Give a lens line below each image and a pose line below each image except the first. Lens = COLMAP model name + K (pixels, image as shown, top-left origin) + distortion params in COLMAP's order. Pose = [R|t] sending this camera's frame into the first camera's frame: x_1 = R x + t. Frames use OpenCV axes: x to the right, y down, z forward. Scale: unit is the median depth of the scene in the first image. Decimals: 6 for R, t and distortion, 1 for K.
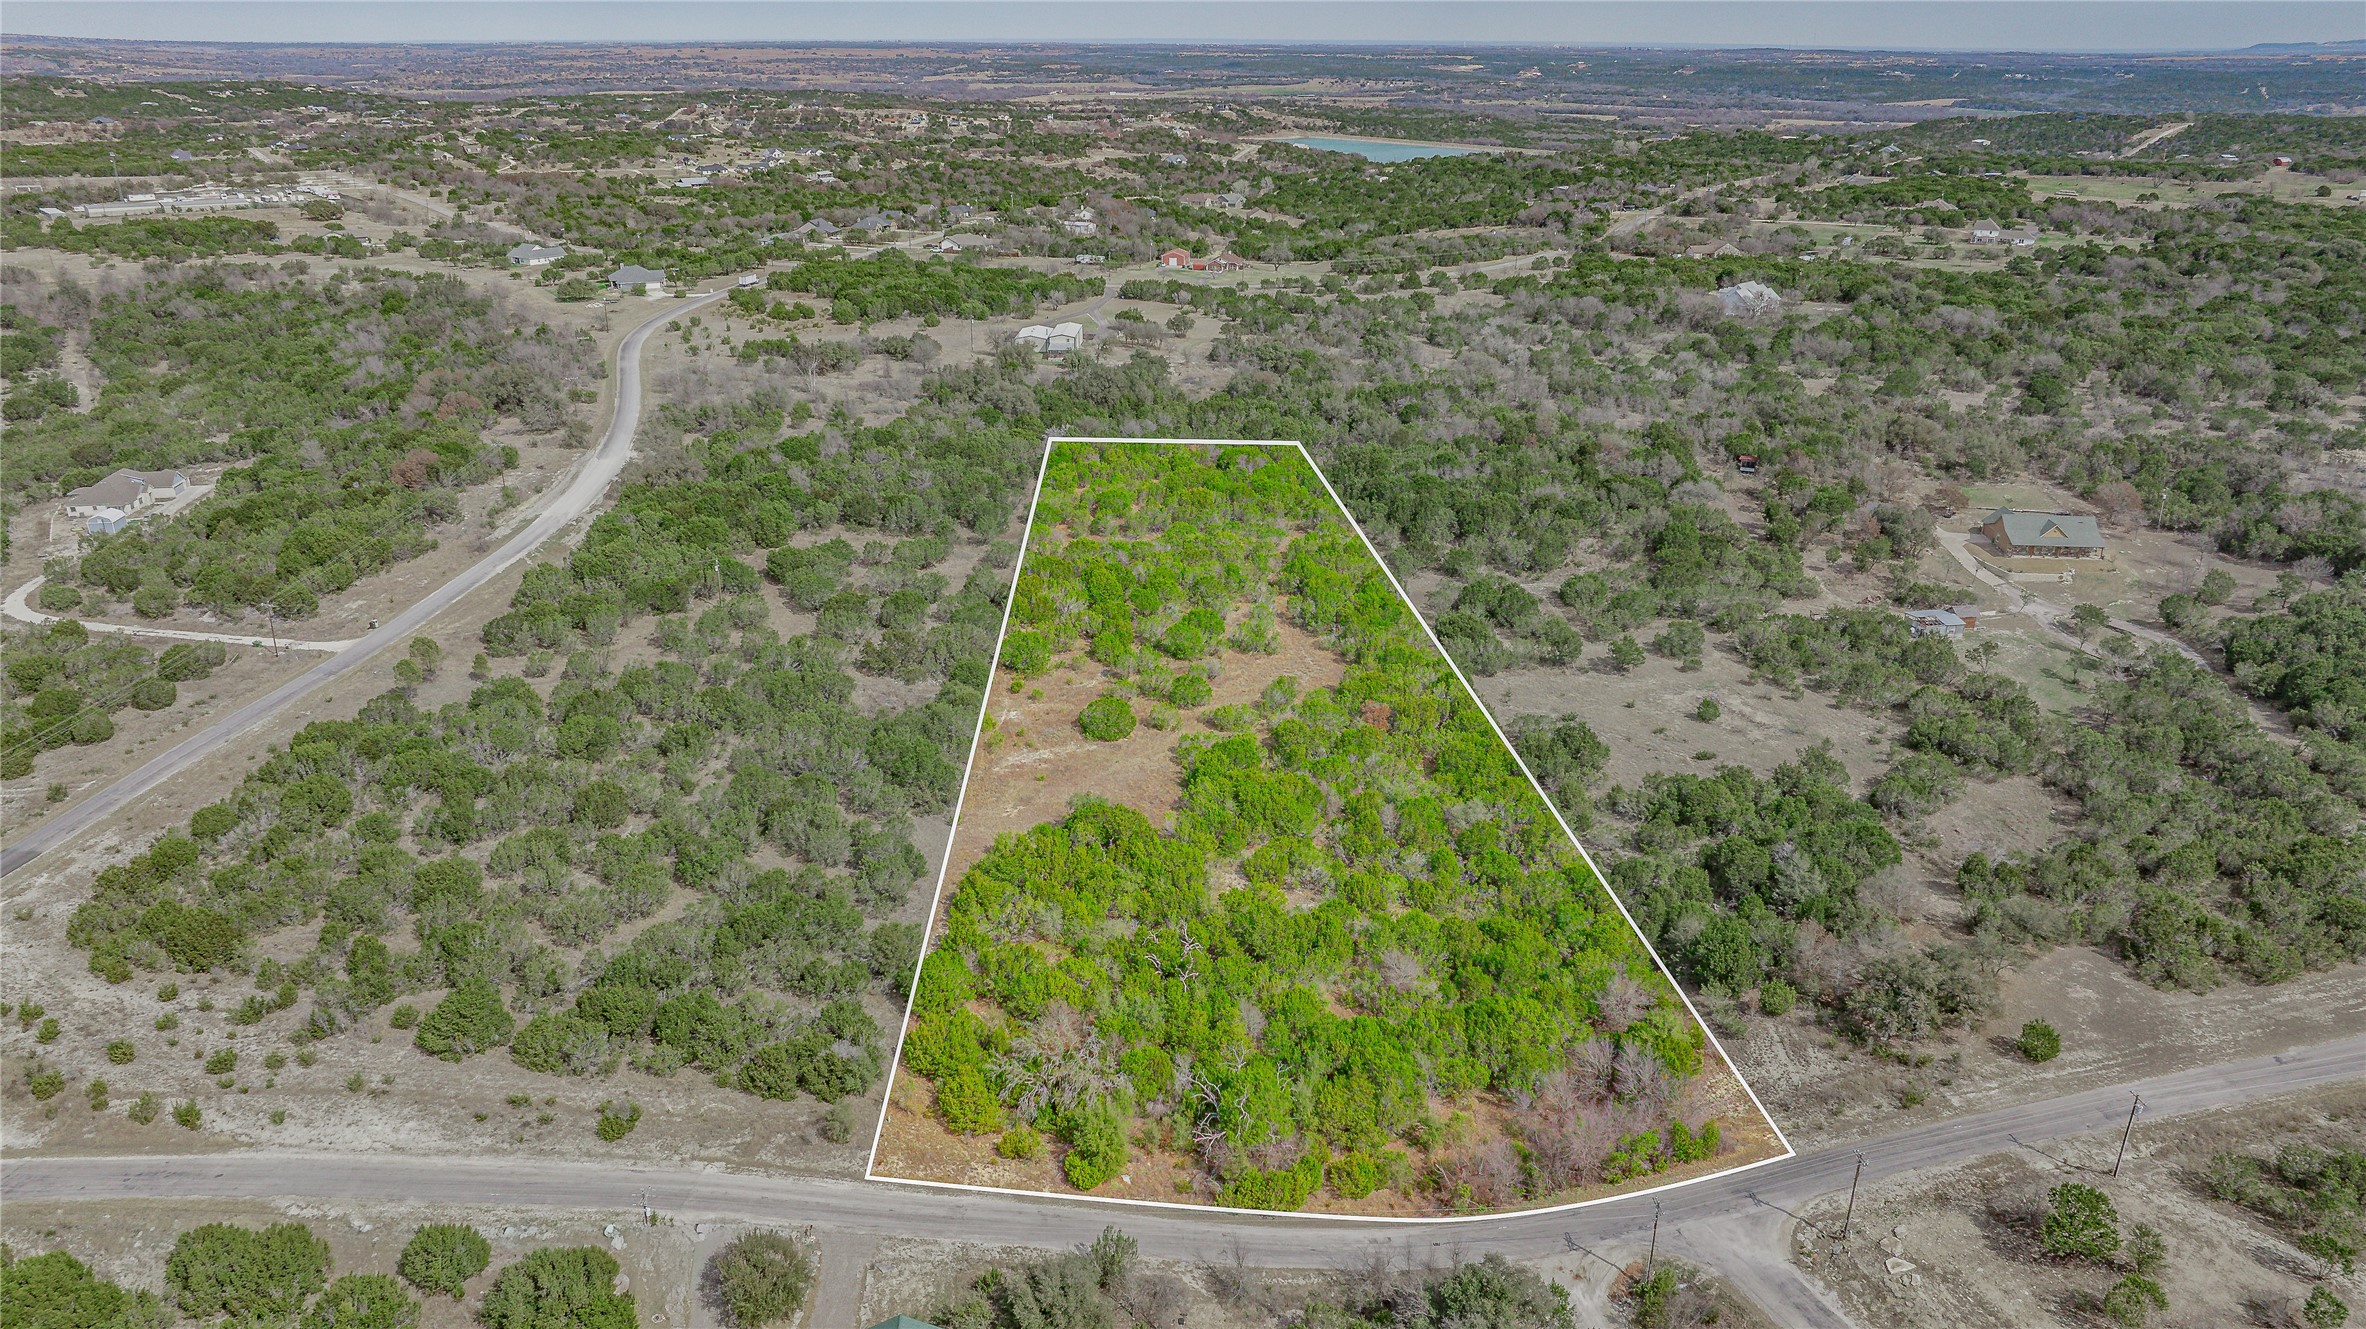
lens RADIAL K [[1666.2, 0, 1183.0], [0, 1666.2, 664.5], [0, 0, 1]] dist [-0.020599, 0.005713]
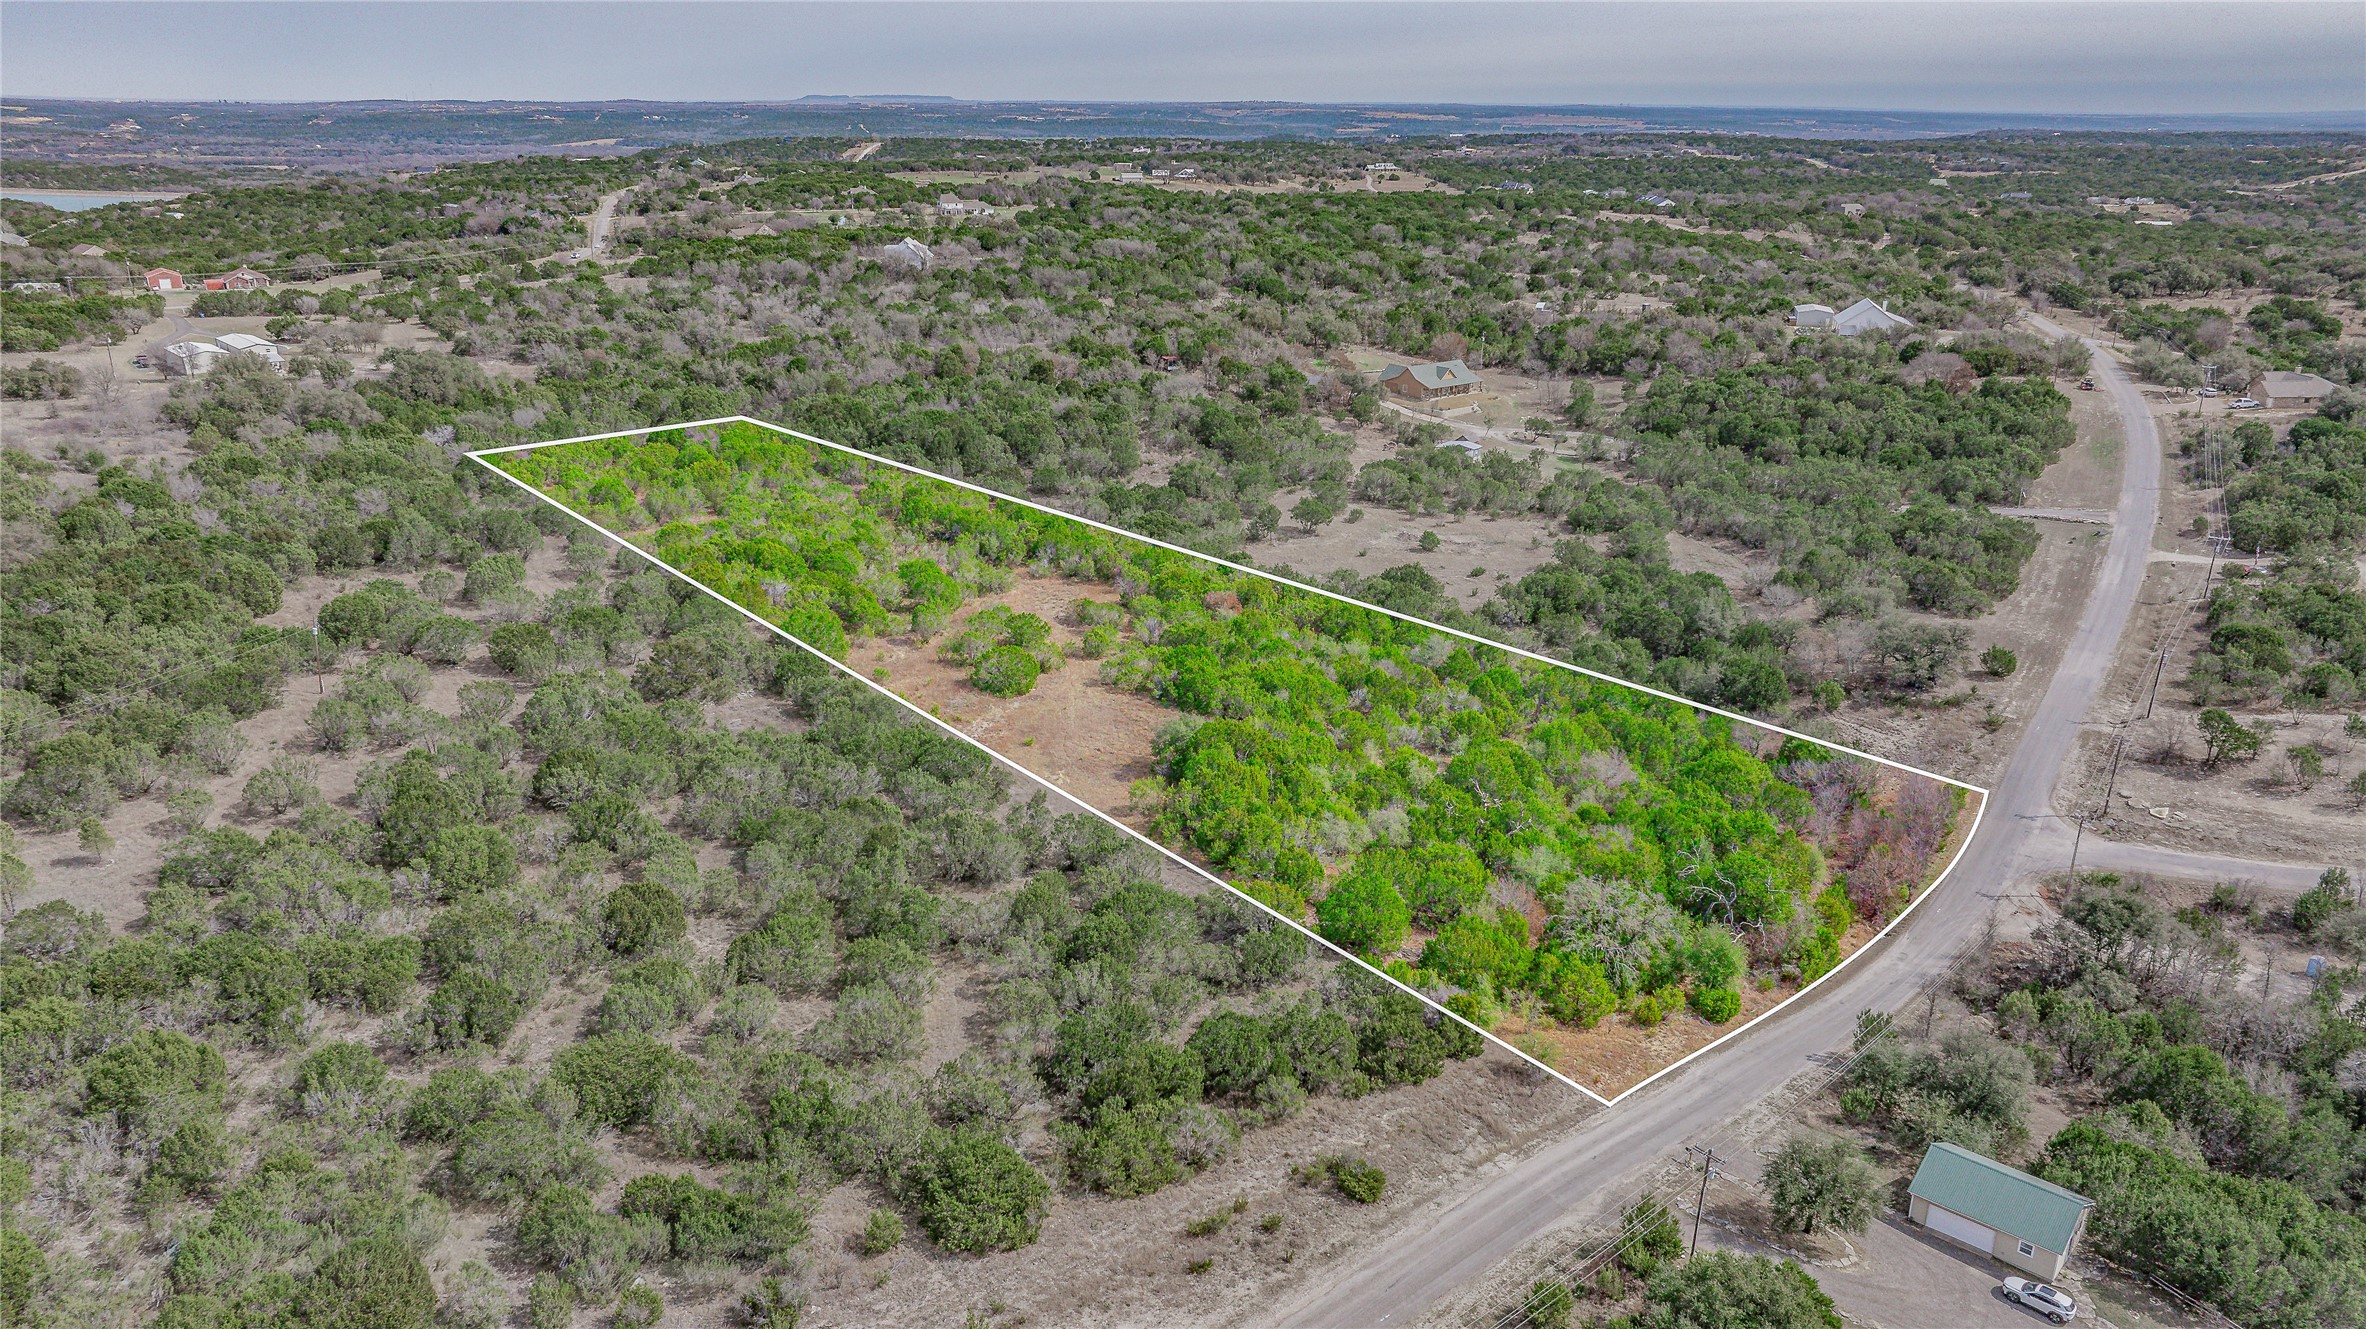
lens RADIAL K [[1666.2, 0, 1183.0], [0, 1666.2, 664.5], [0, 0, 1]] dist [-0.020599, 0.005713]
pose [[0.728069, -0.225296, 0.647424, -0.534810], [0.243834, 0.967796, 0.062575, -0.000858], [-0.640672, 0.112305, 0.759557, 0.315401]]
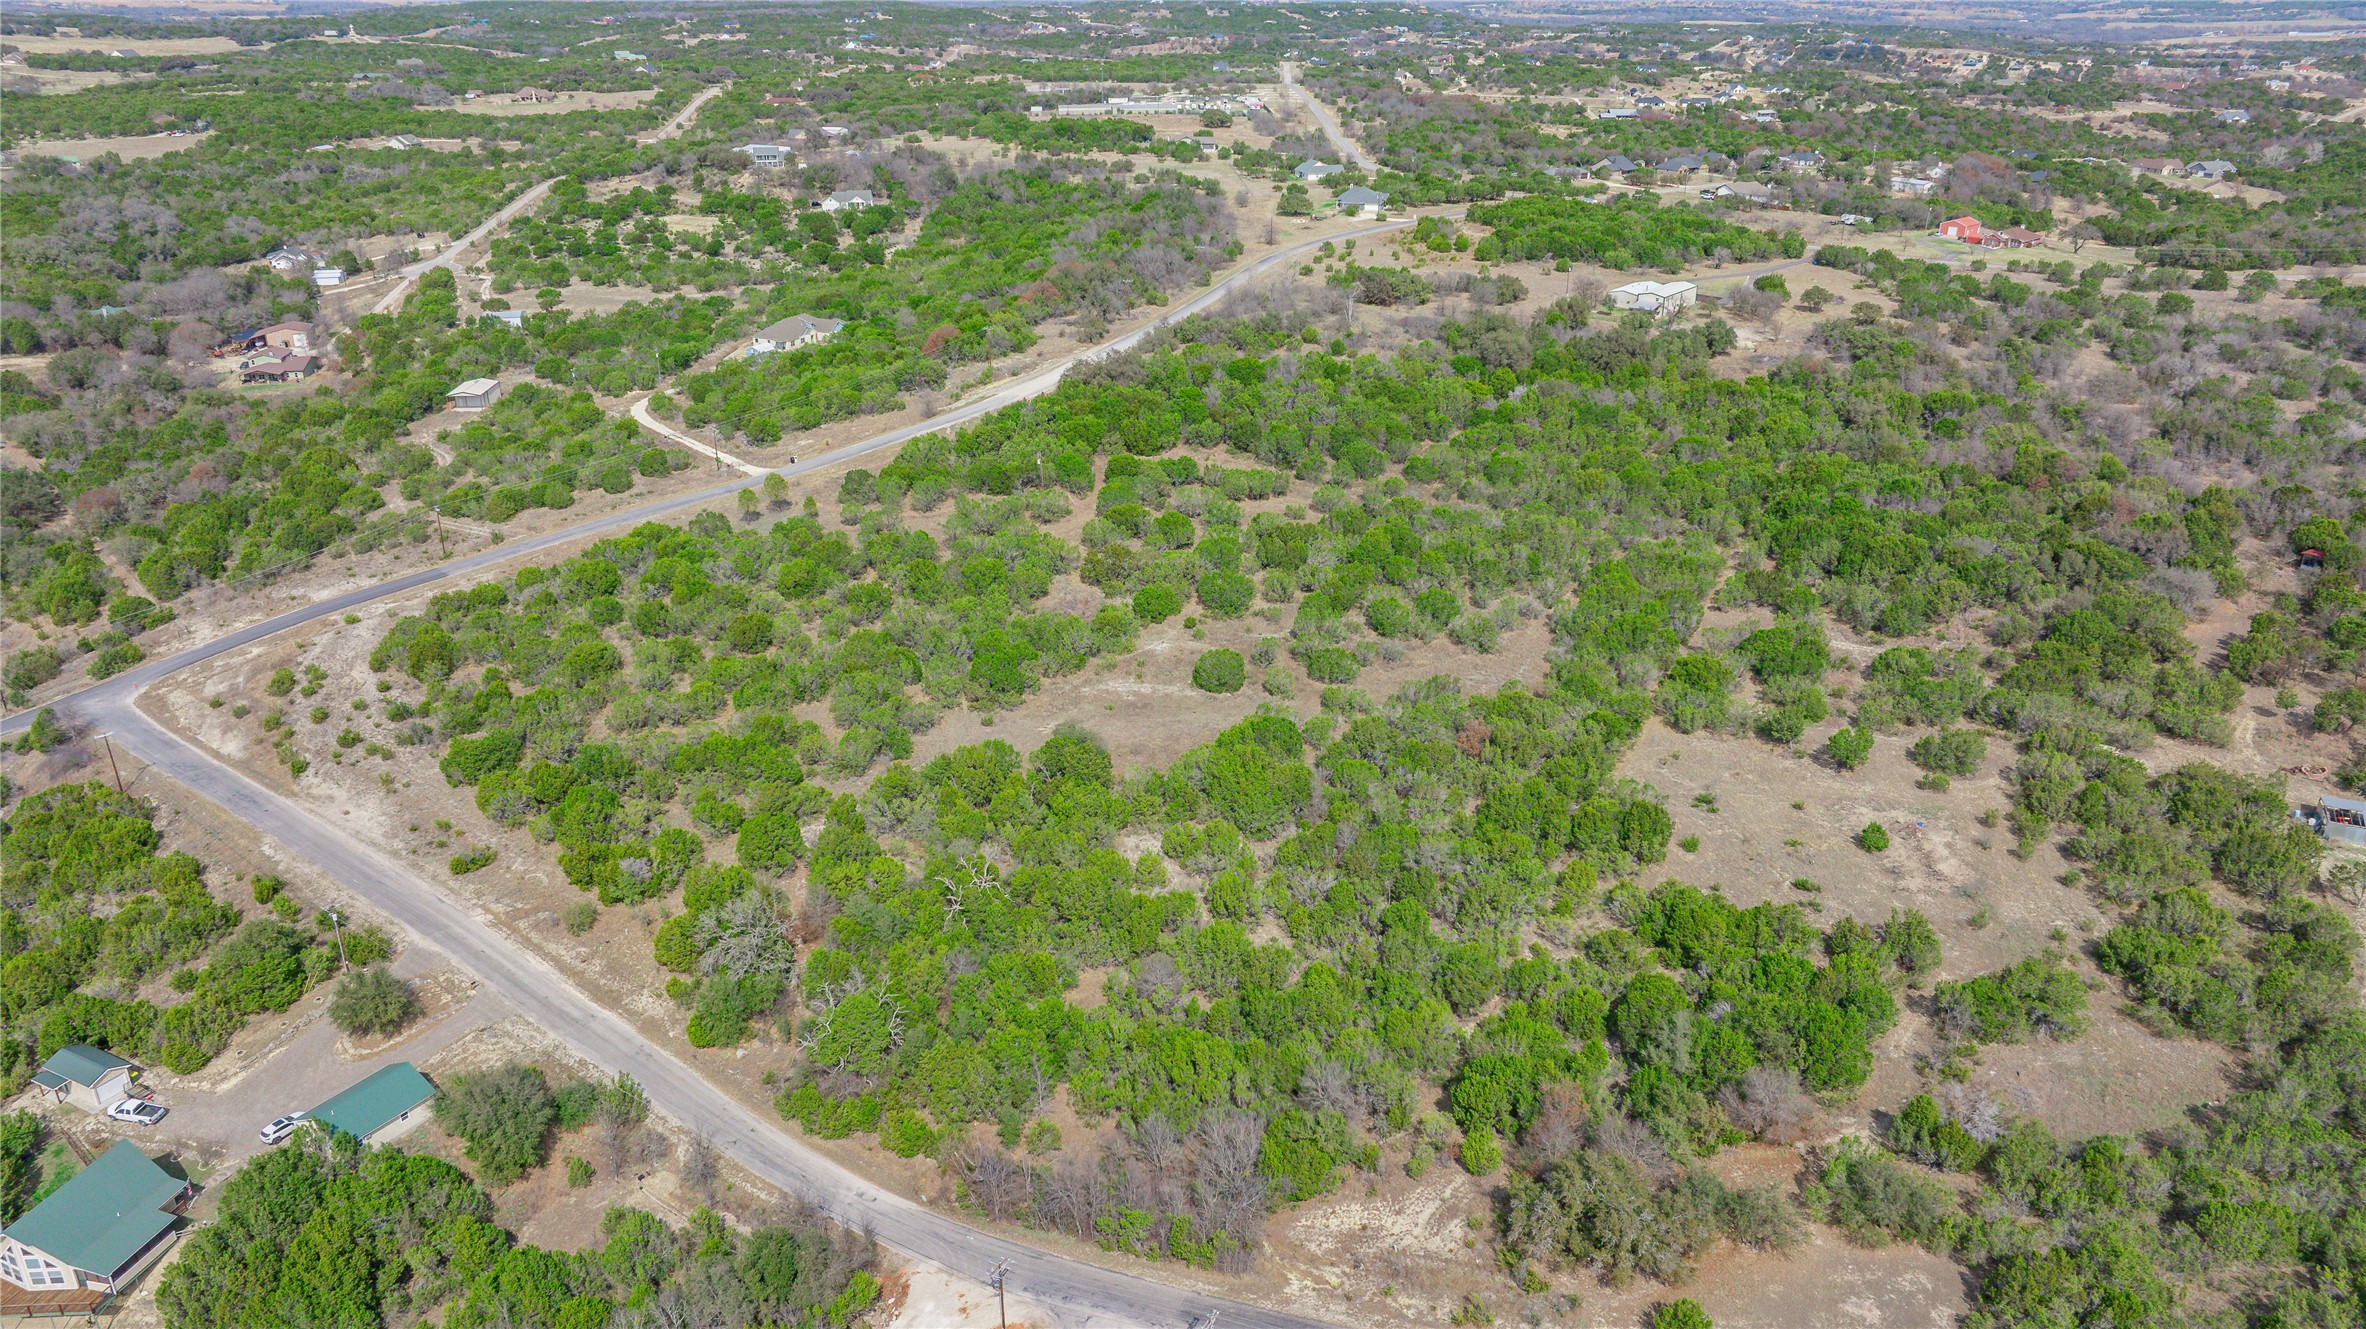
lens RADIAL K [[1664.6, 0, 1179.5], [0, 1664.6, 657.4], [0, 0, 1]] dist [0.012166, -0.092360]
pose [[0.809765, 0.224512, -0.542103, 0.480309], [-0.206214, 0.973856, 0.095290, -0.065313], [0.549324, 0.034627, 0.834892, 0.169573]]
